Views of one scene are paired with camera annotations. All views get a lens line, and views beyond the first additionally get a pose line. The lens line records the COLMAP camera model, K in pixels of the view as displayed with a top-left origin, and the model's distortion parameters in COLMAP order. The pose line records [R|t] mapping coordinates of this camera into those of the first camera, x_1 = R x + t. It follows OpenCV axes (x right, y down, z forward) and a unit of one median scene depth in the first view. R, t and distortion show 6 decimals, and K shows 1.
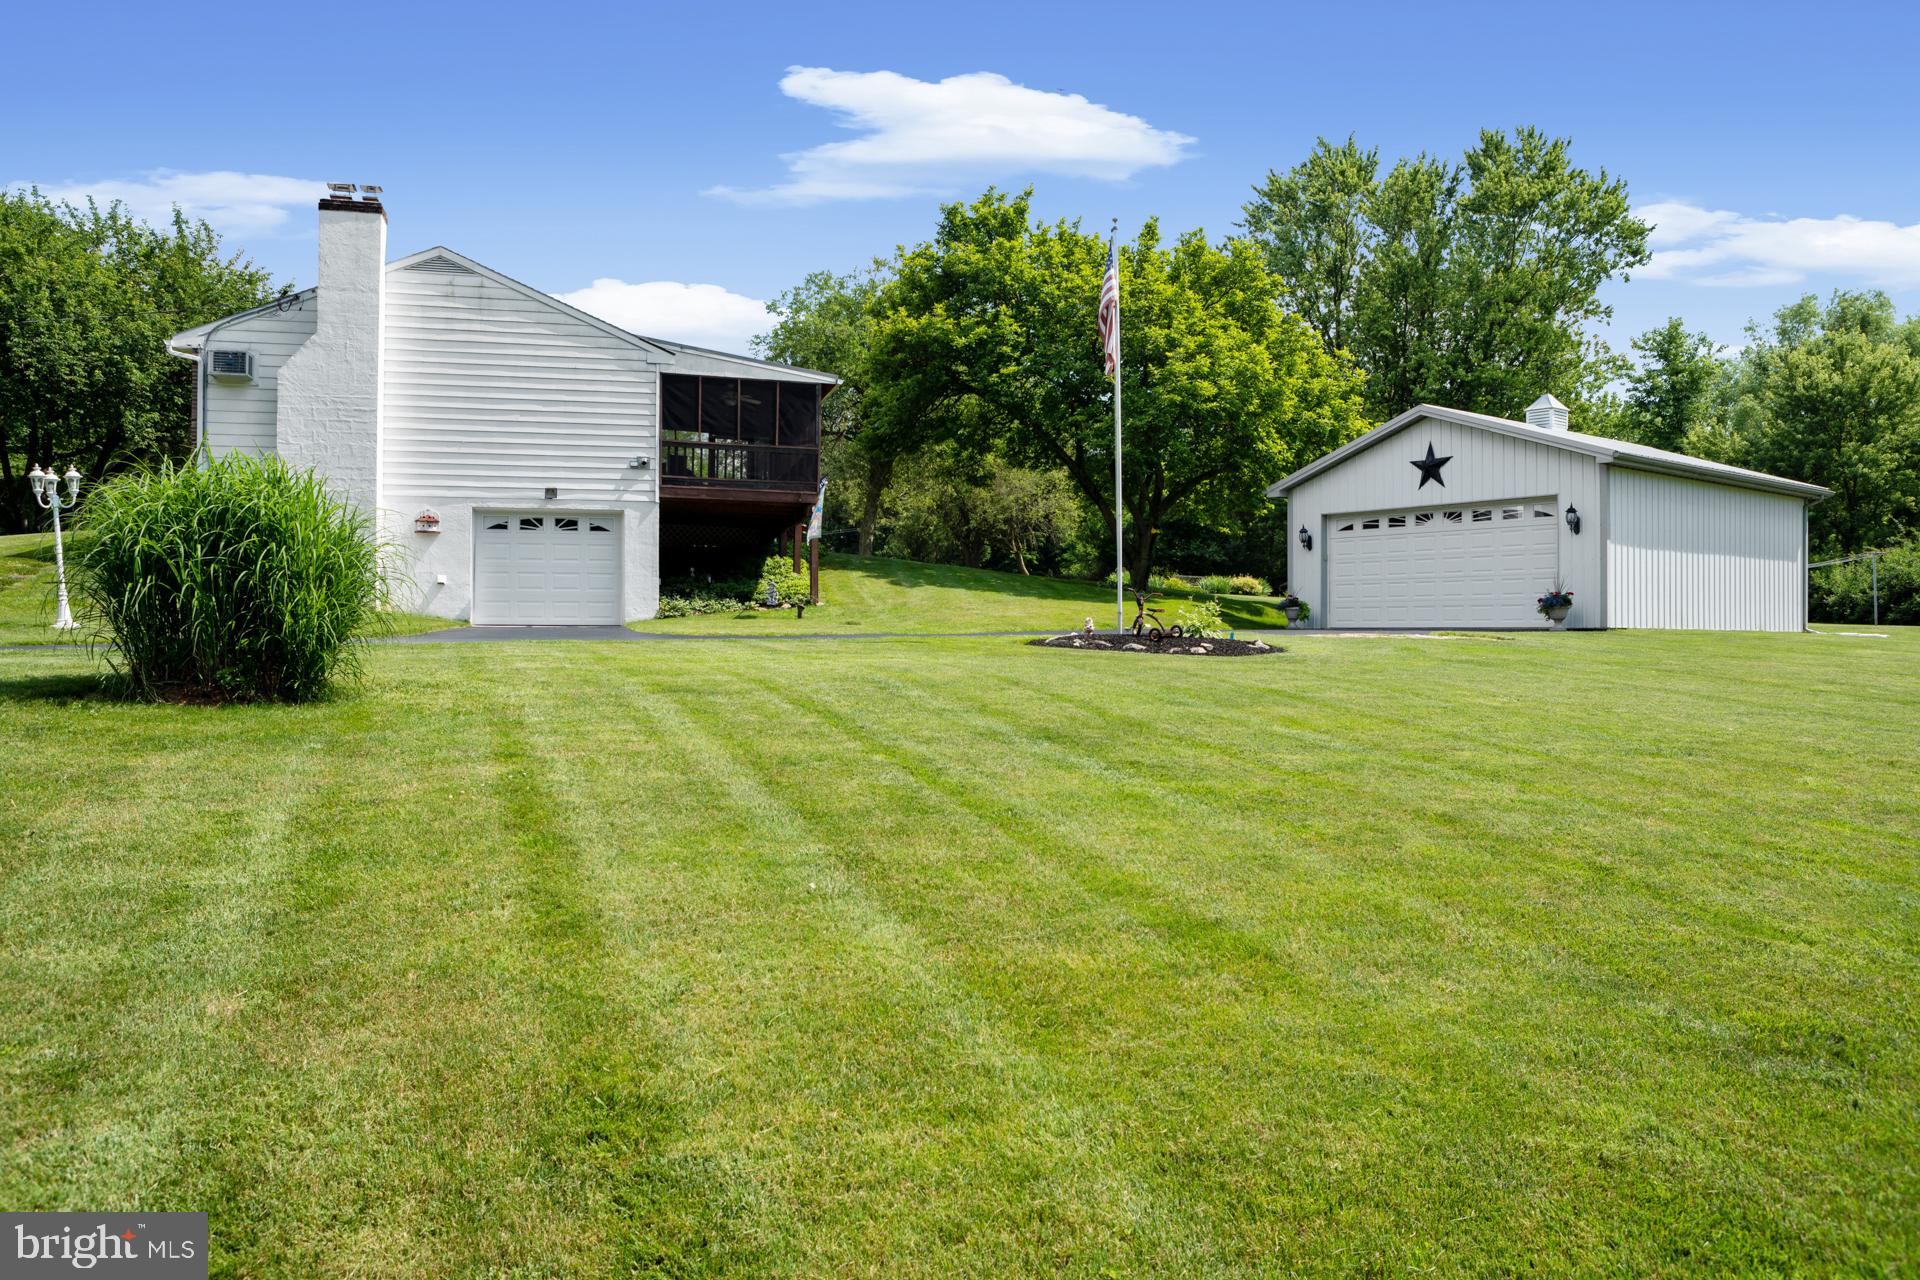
lens RADIAL K [[1302.3, 0, 958.4], [0, 1302.3, 646.1], [0, 0, 1]] dist [-0.066323, 0.014950]
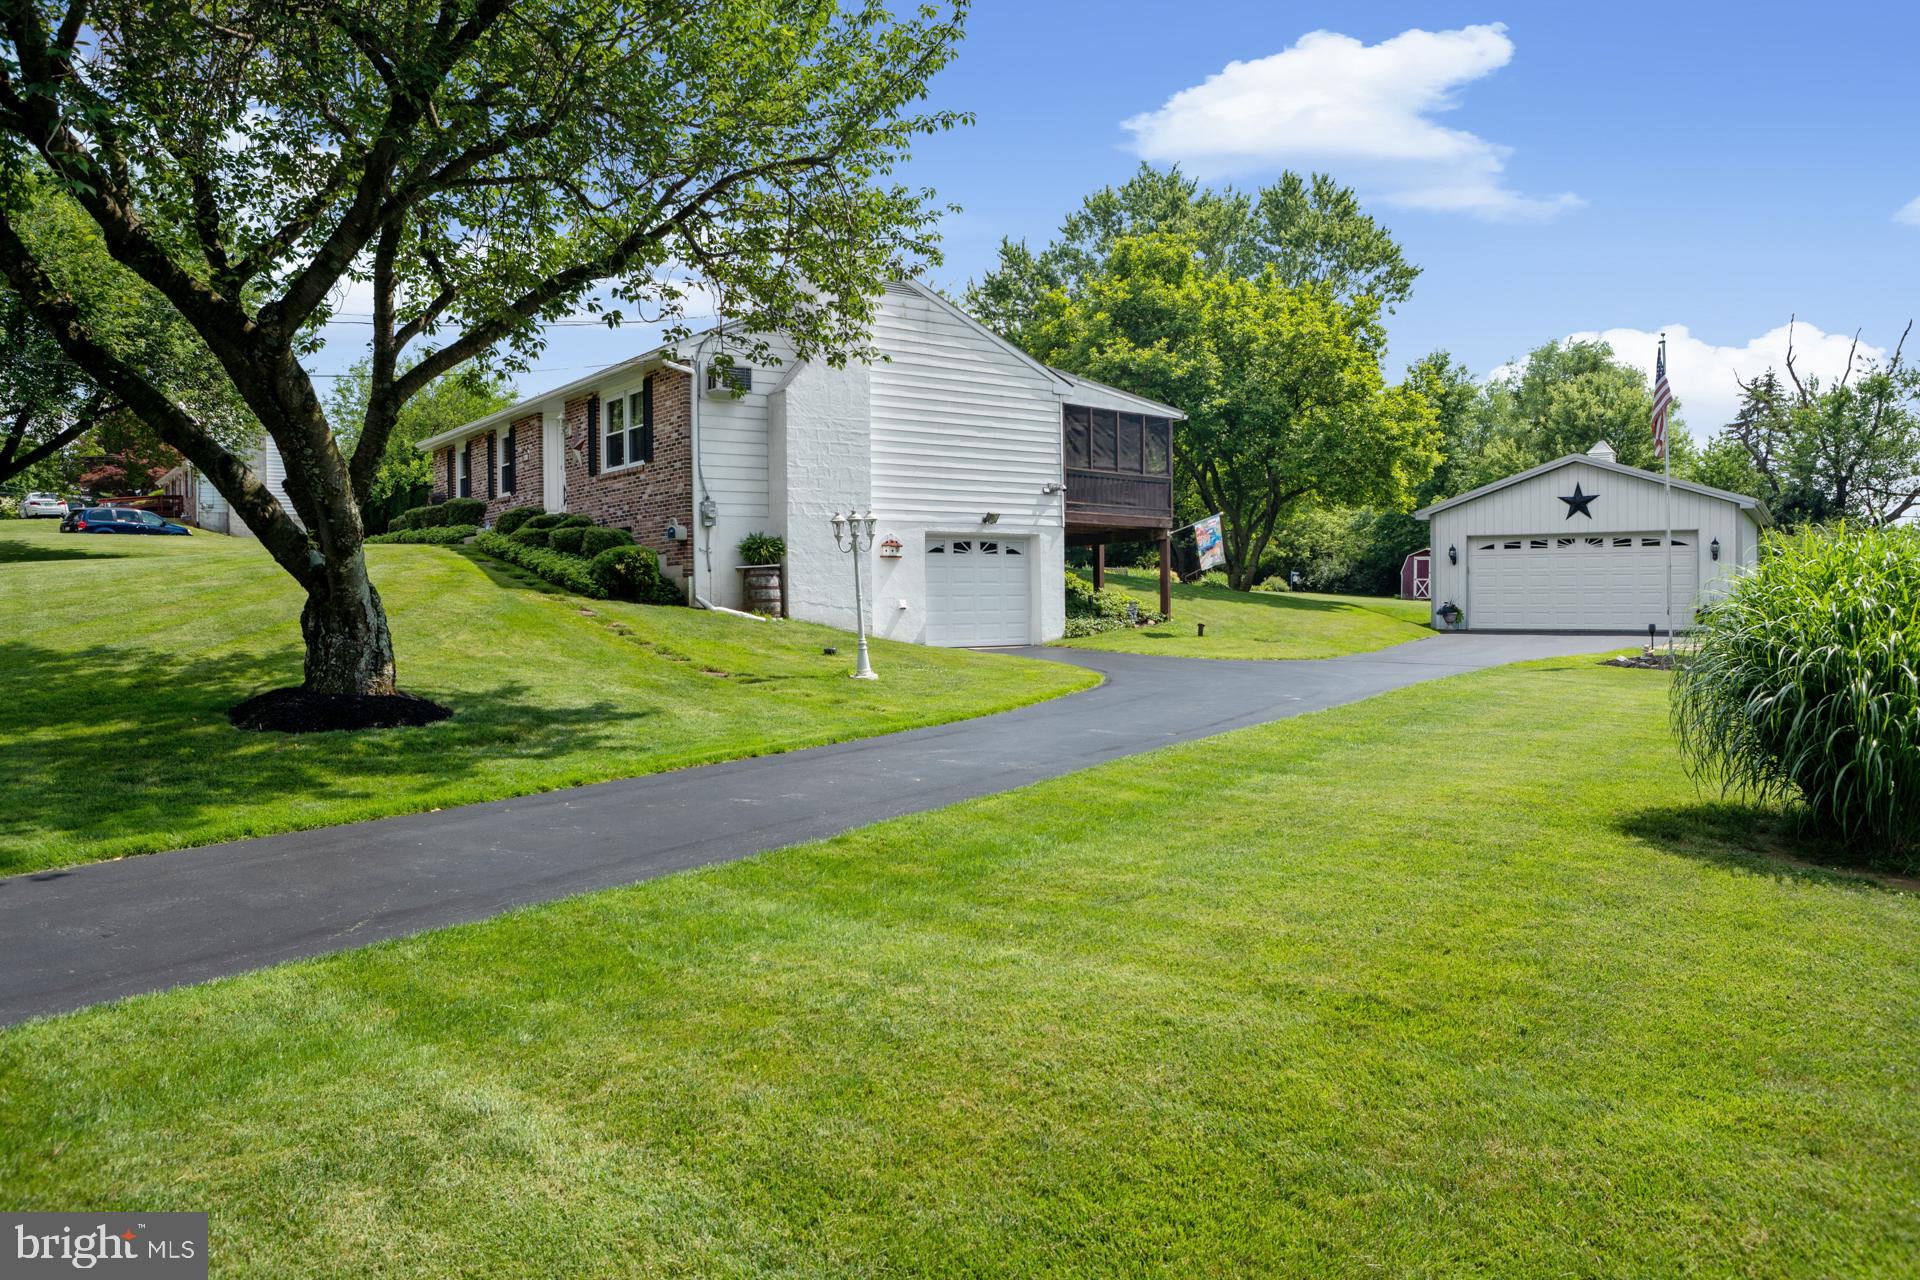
lens RADIAL K [[1302.3, 0, 970.5], [0, 1302.3, 635.6], [0, 0, 1]] dist [-0.066323, 0.014950]
pose [[0.936642, -0.019270, 0.349757, -0.673089], [0.012869, 0.999705, 0.020615, -0.045461], [-0.350051, -0.014808, 0.936614, 0.037004]]
